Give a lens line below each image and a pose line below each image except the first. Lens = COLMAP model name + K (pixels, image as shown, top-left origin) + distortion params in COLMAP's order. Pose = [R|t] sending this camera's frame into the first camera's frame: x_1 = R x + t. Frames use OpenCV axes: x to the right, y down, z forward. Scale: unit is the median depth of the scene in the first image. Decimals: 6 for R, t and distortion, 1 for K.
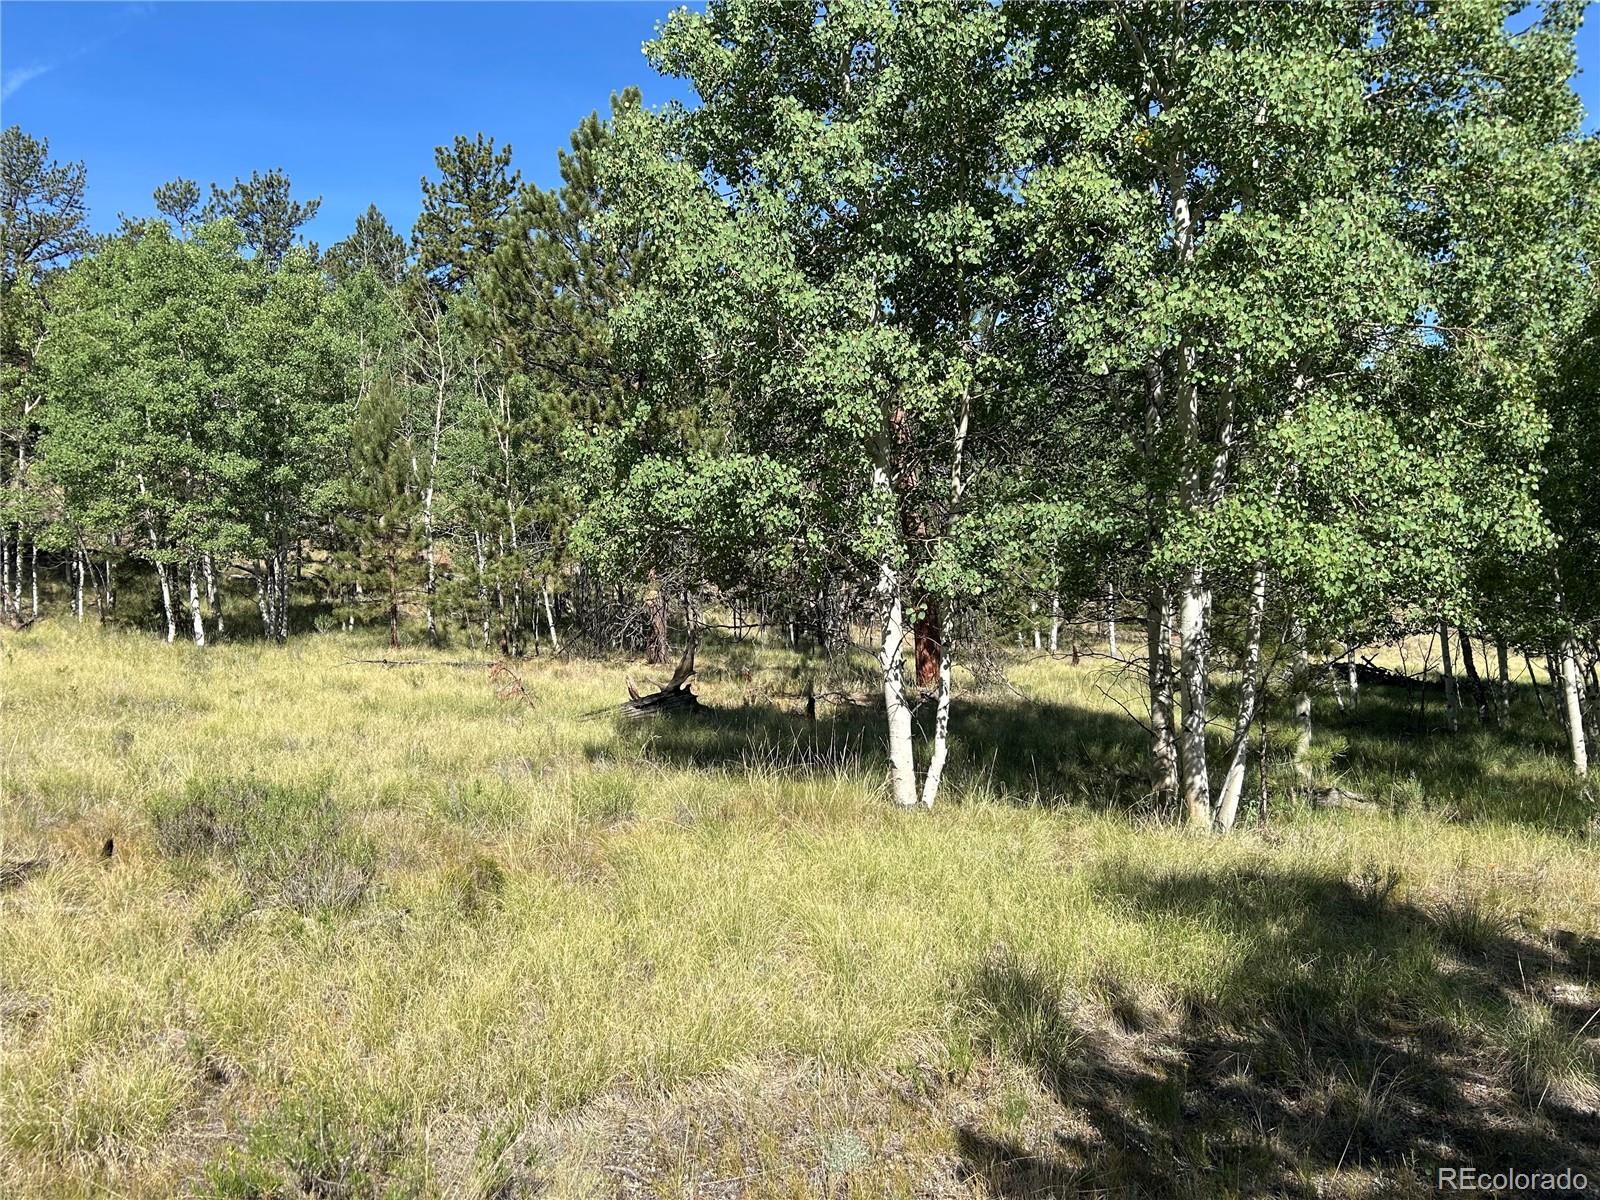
lens RADIAL K [[1197.2, 0, 800.0], [0, 1197.2, 600.0], [0, 0, 1]] dist [0.054918, -0.068128]
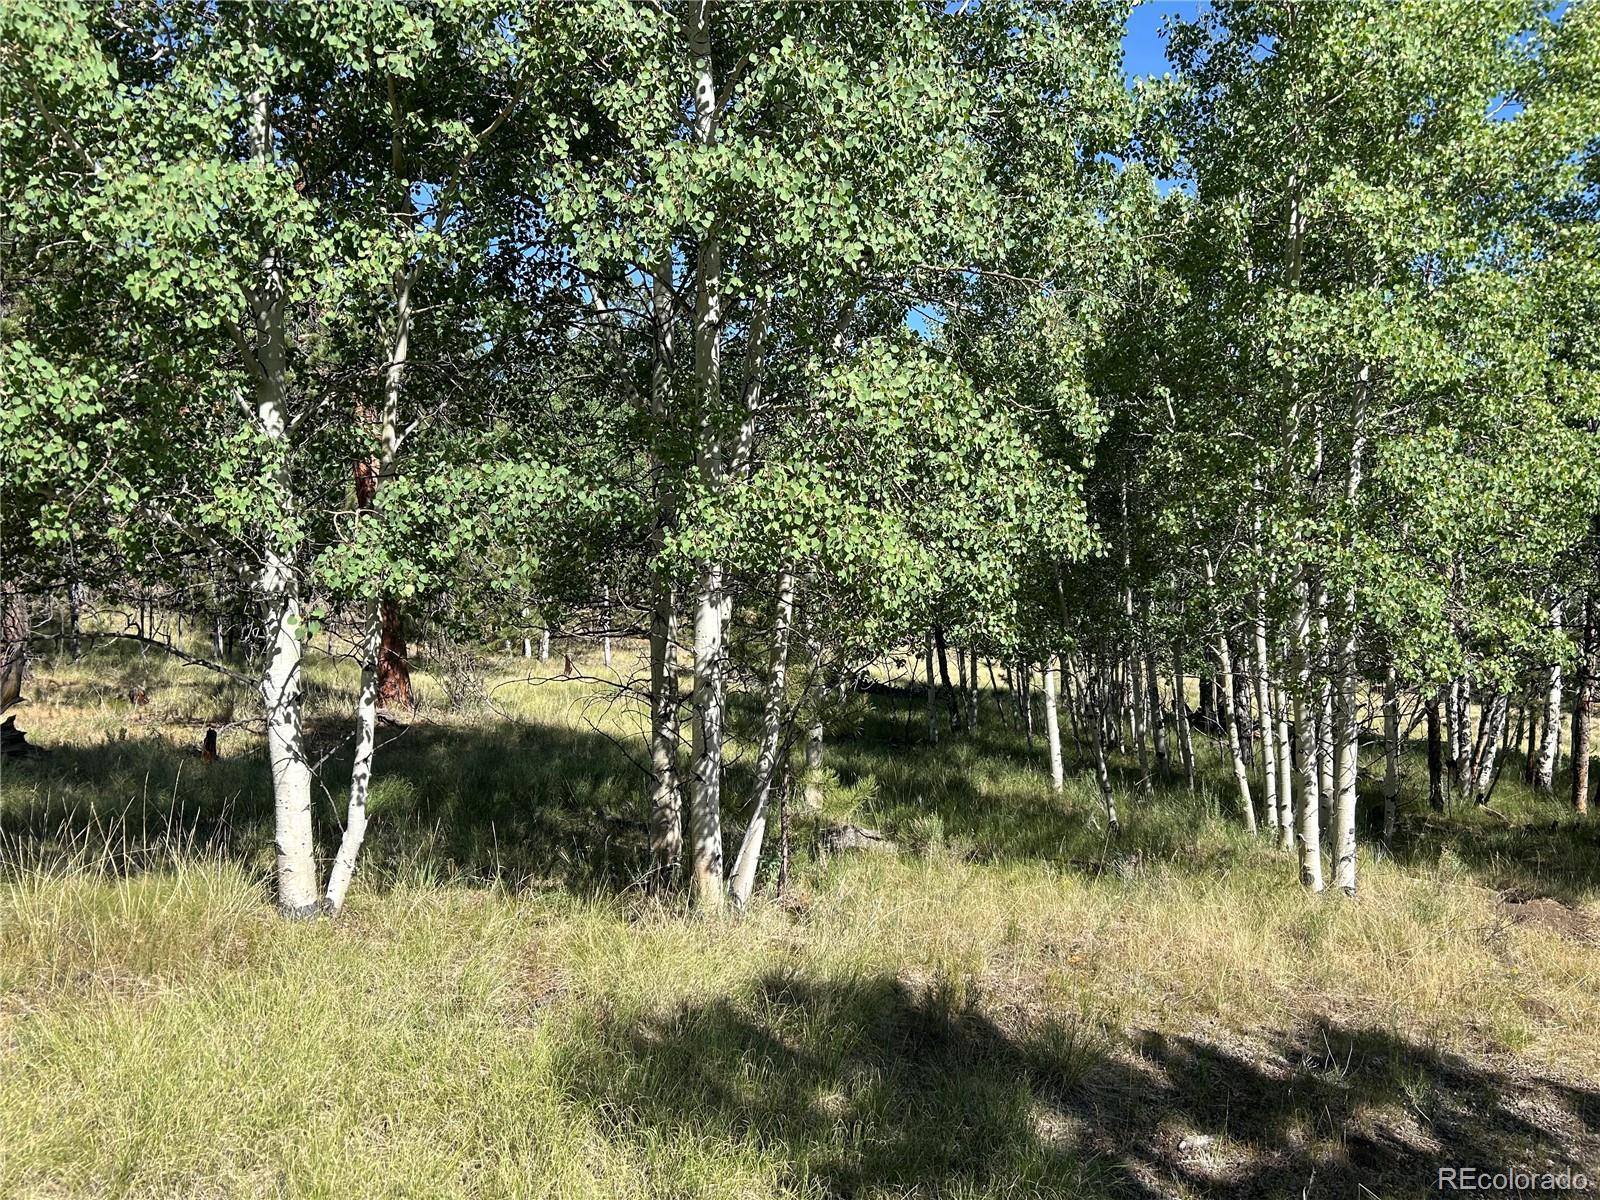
lens RADIAL K [[1197.2, 0, 800.0], [0, 1197.2, 600.0], [0, 0, 1]] dist [0.054918, -0.068128]
pose [[0.915729, 0.020170, 0.401291, 0.077815], [-0.018814, 0.999796, -0.007319, -0.001641], [-0.401356, -0.000848, 0.915922, 0.298085]]
